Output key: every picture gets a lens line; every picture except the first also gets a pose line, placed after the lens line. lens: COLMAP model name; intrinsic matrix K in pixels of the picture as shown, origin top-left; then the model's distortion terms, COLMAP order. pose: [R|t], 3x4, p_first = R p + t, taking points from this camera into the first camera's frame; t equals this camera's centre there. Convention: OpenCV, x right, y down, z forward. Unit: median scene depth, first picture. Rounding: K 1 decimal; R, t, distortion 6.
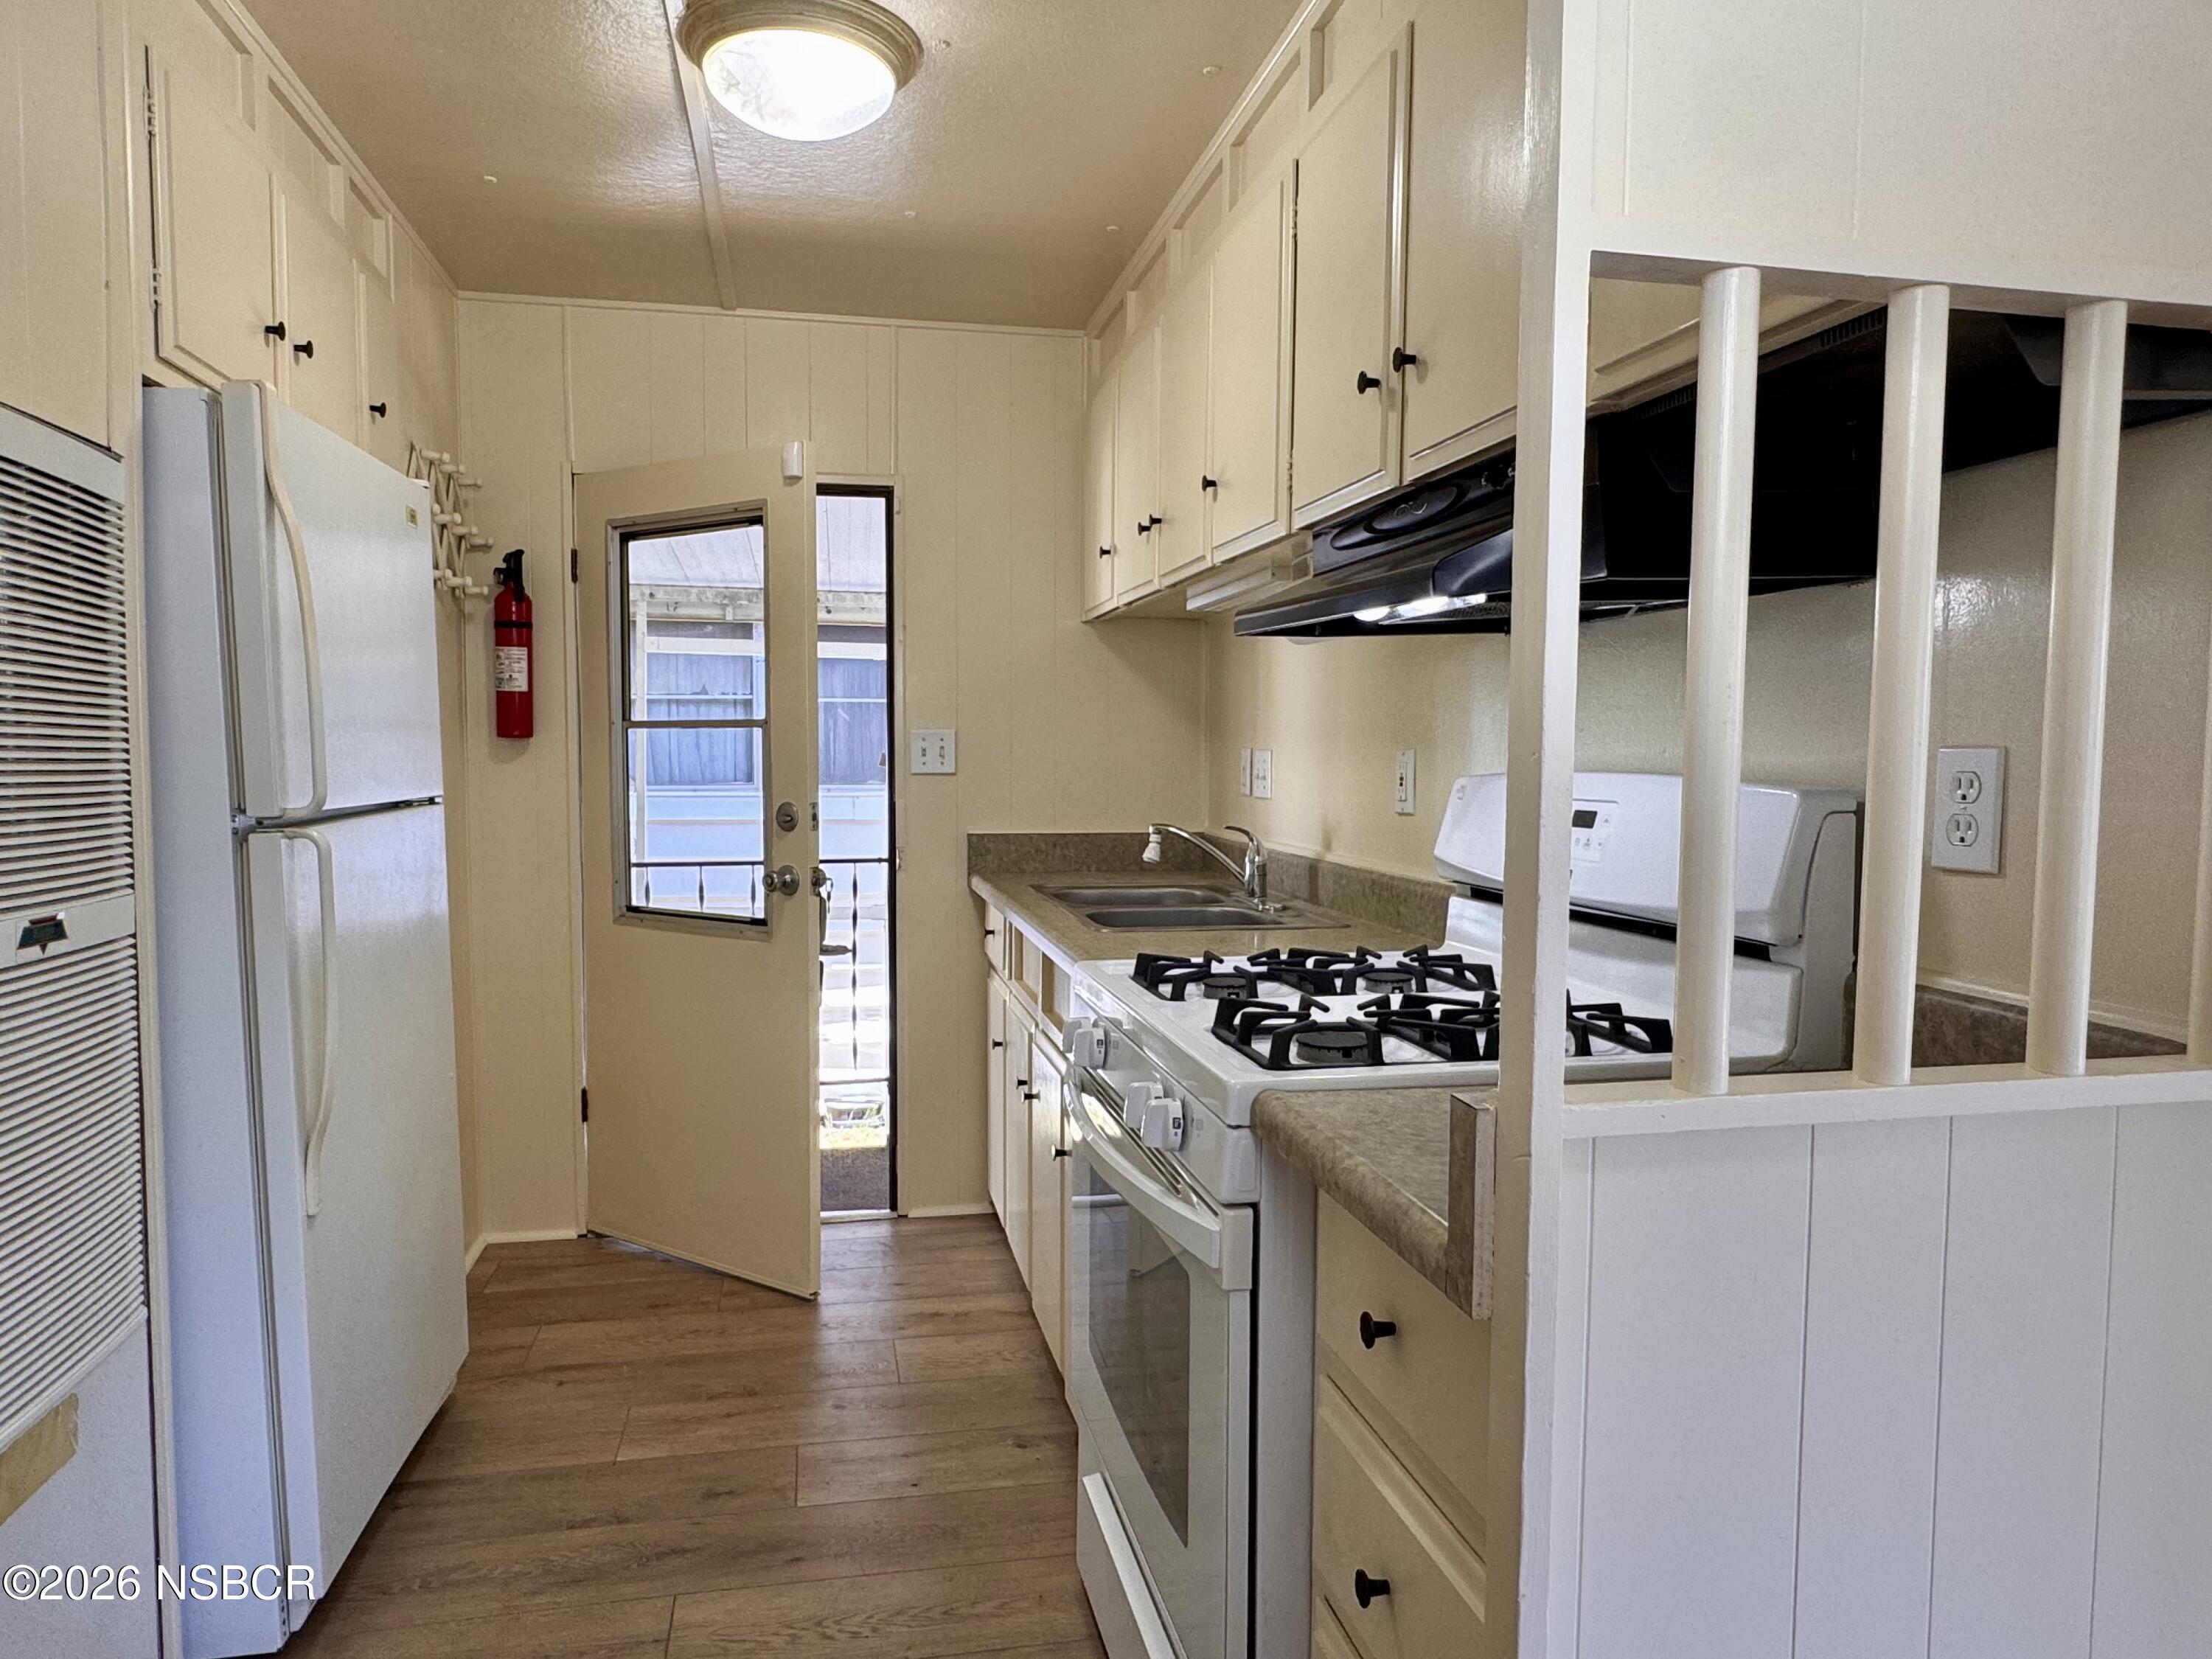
lens RADIAL K [[1414.6, 0, 1081.9], [0, 1414.6, 835.3], [0, 0, 1]] dist [-0.012959, 0.007906]
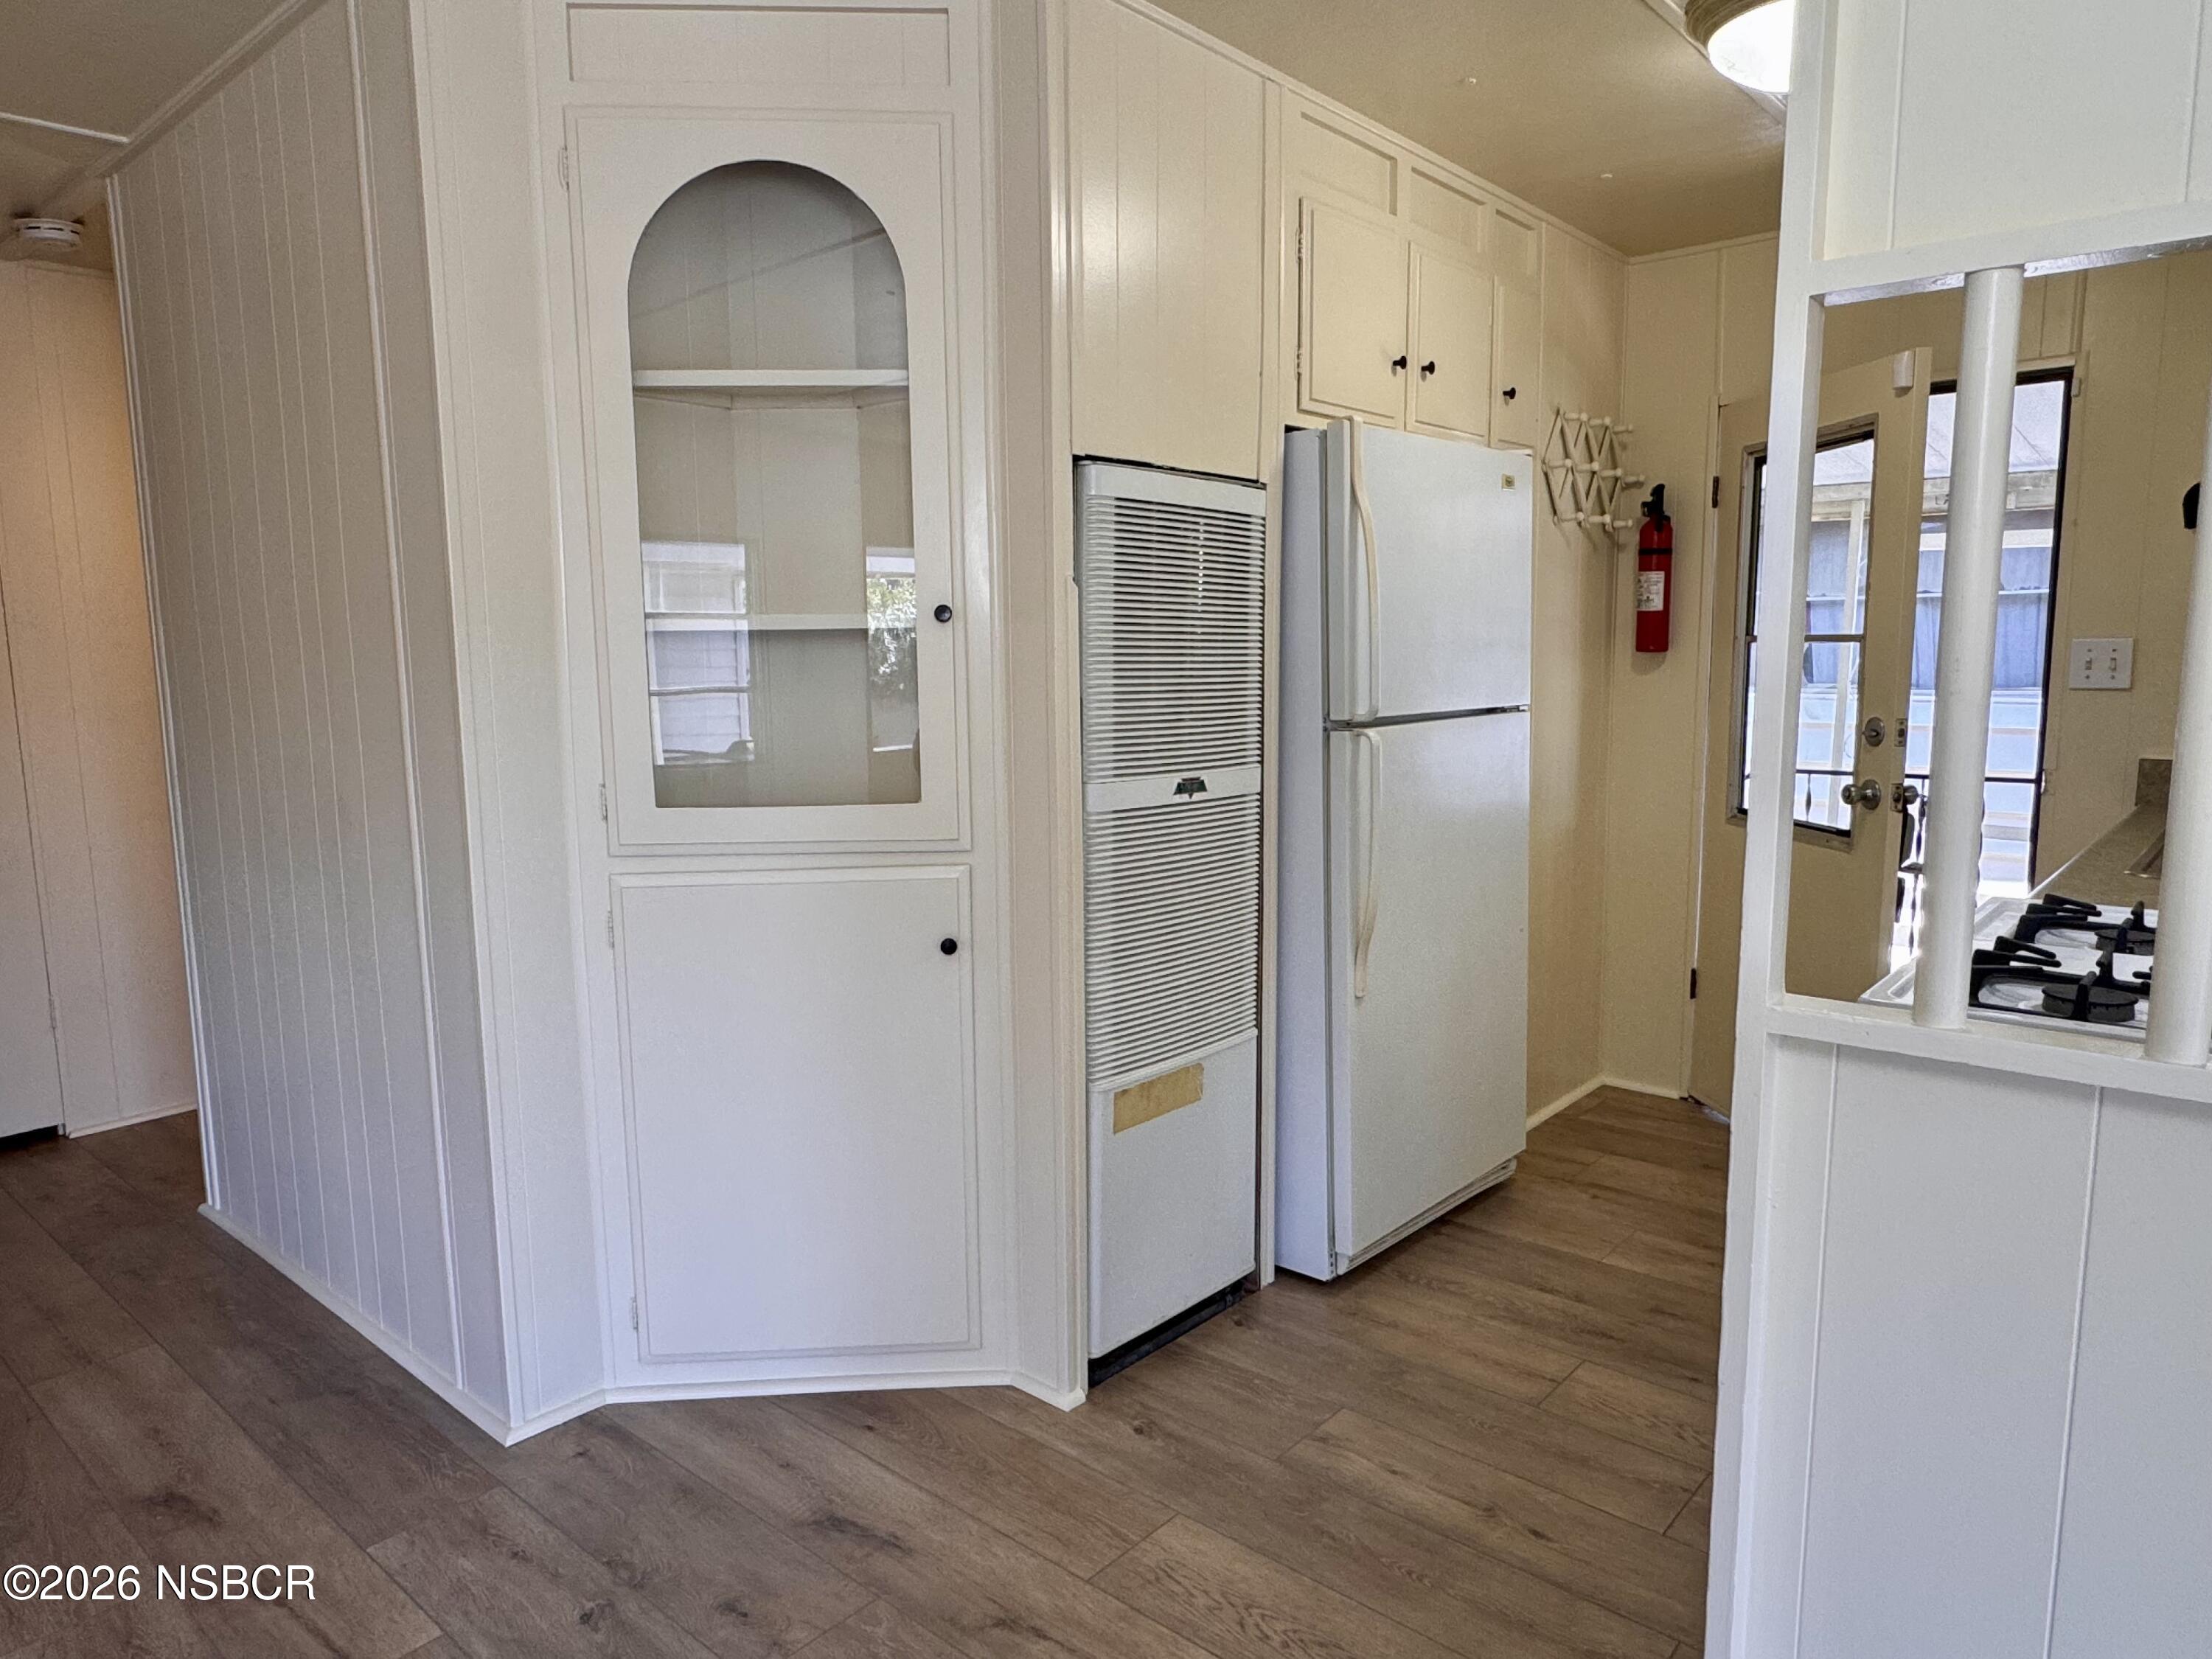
lens RADIAL K [[1414.6, 0, 1057.5], [0, 1414.6, 838.1], [0, 0, 1]] dist [-0.012959, 0.007906]
pose [[0.585500, 0.099989, -0.804483, 0.287013], [-0.036571, 0.994612, 0.097004, -0.014881], [0.809847, -0.027375, 0.586002, -0.064946]]
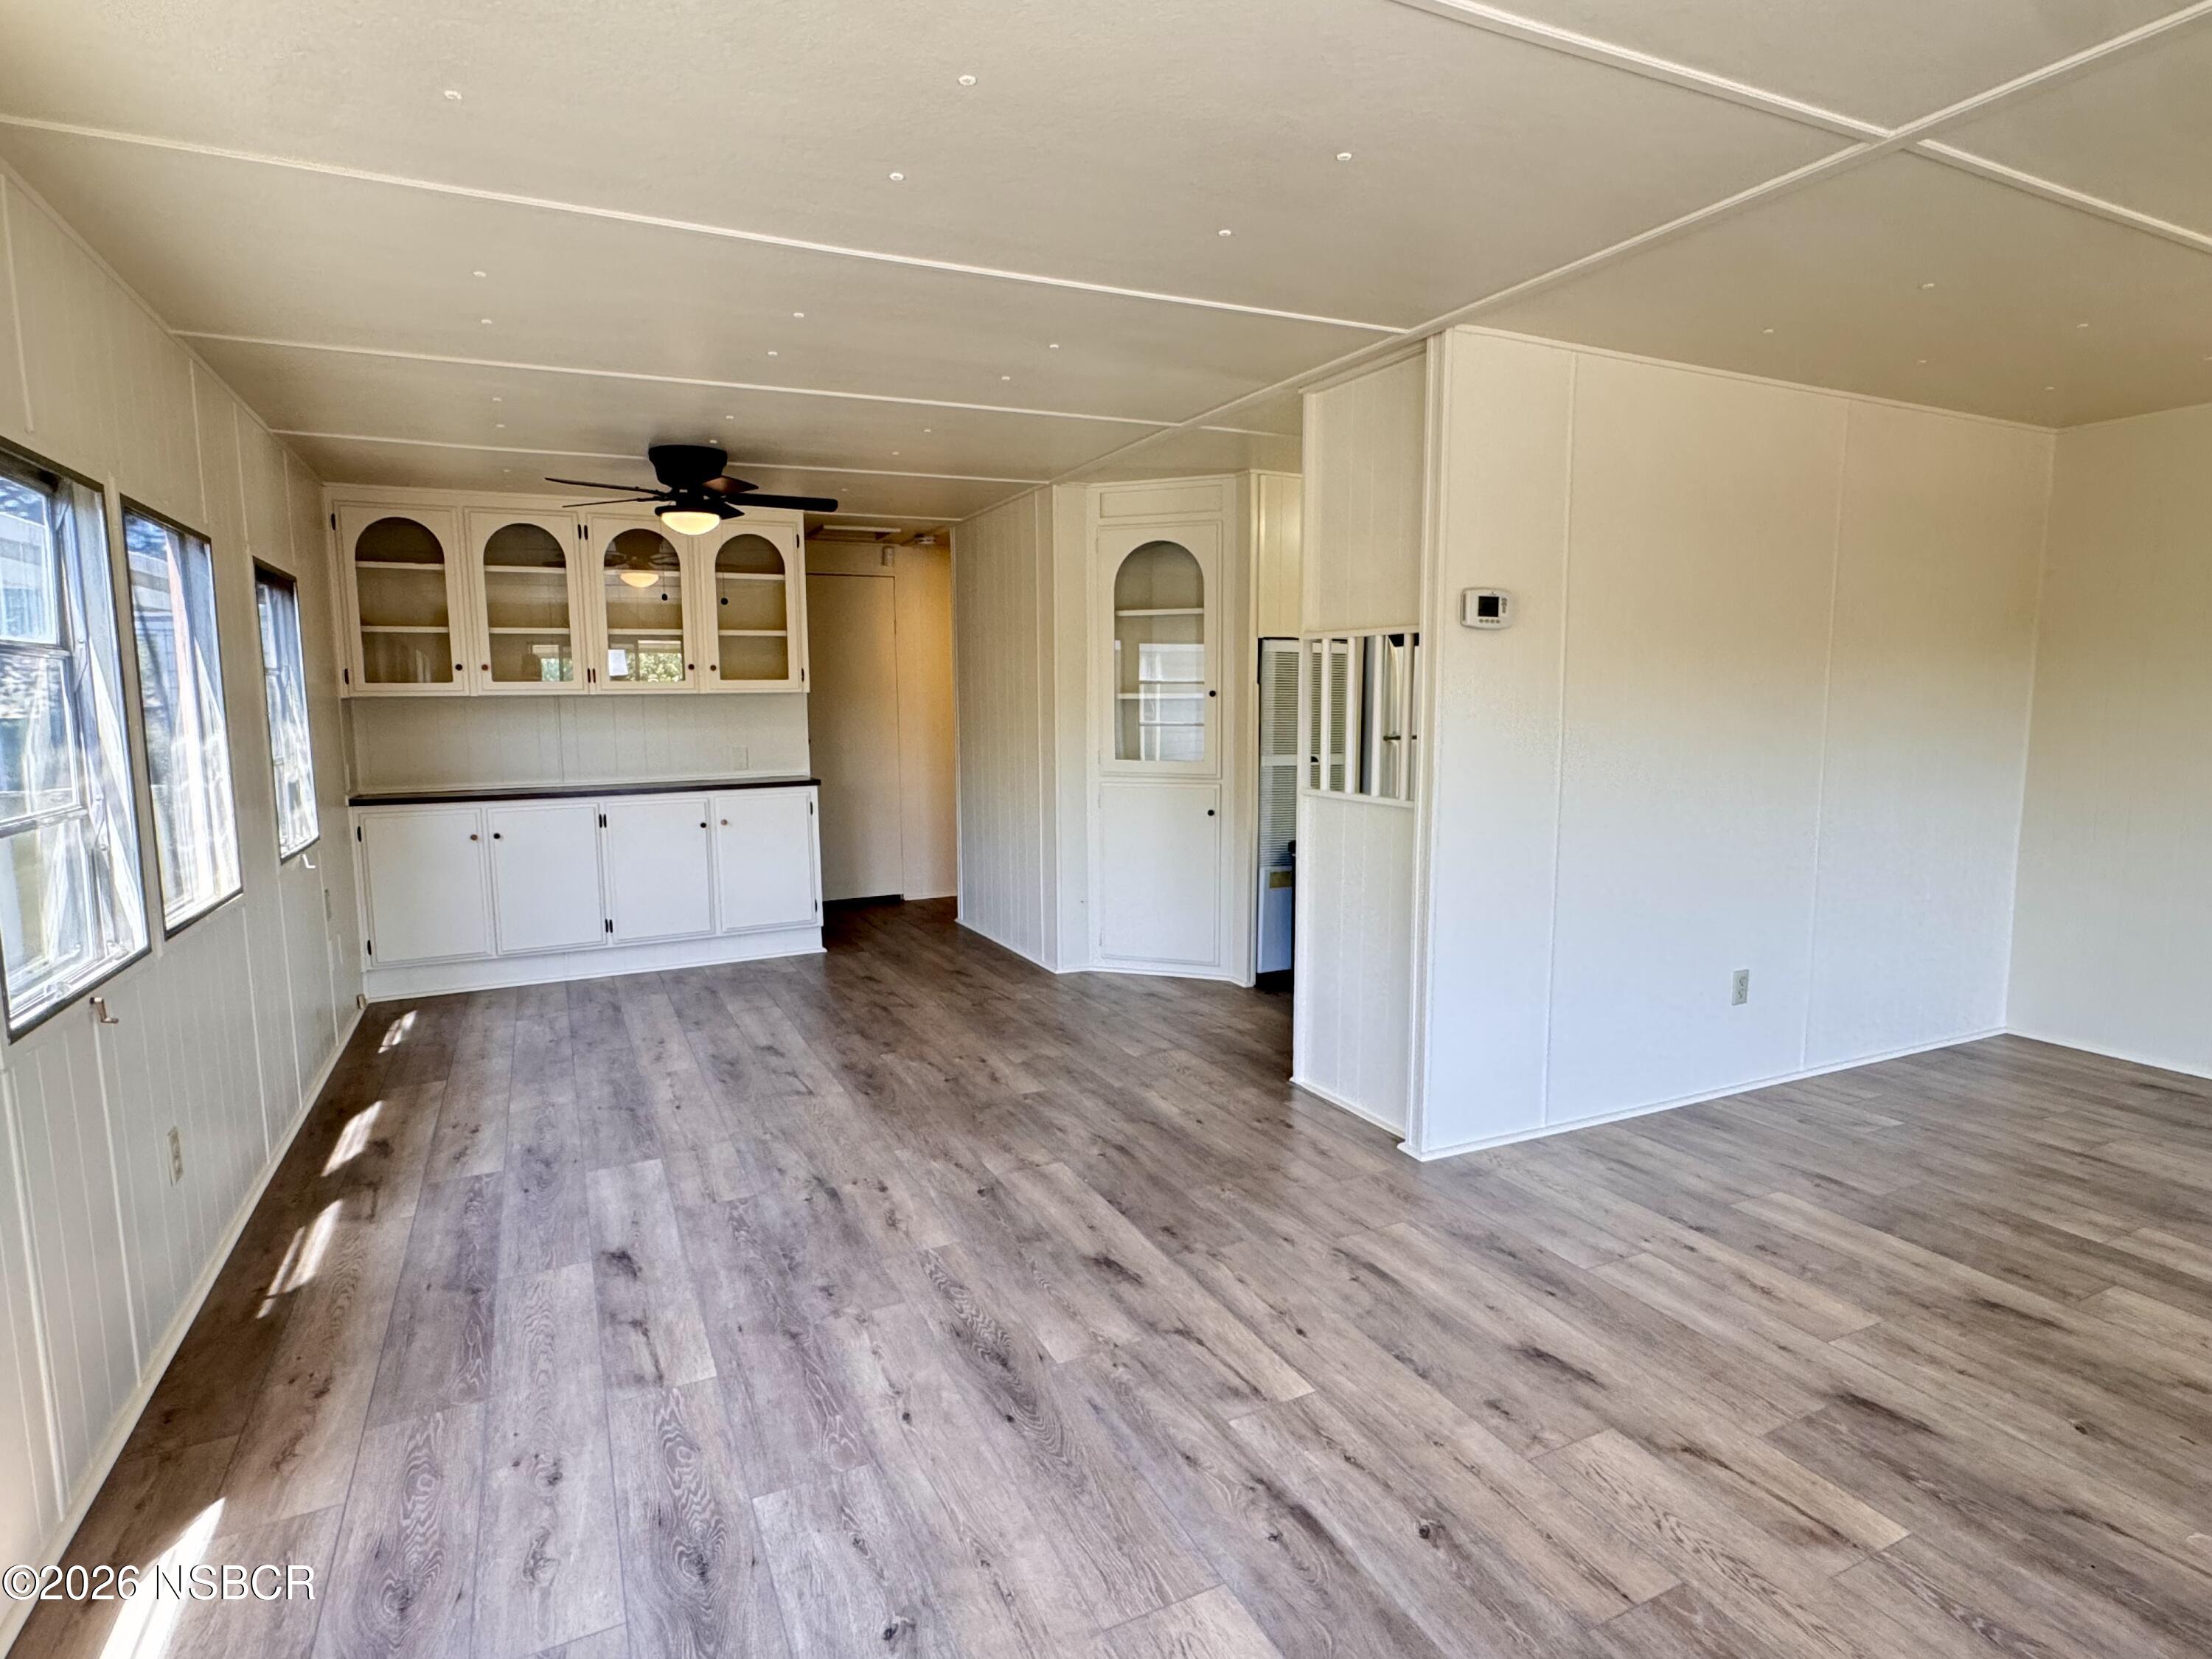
lens RADIAL K [[1163.8, 0, 1109.7], [0, 1163.8, 823.2], [0, 0, 1]] dist [0.002070, 0.000135]
pose [[0.239950, 0.110333, -0.964495, 1.429947], [-0.054302, 0.993490, 0.100141, -0.034452], [0.969265, 0.028345, 0.244379, -0.264887]]
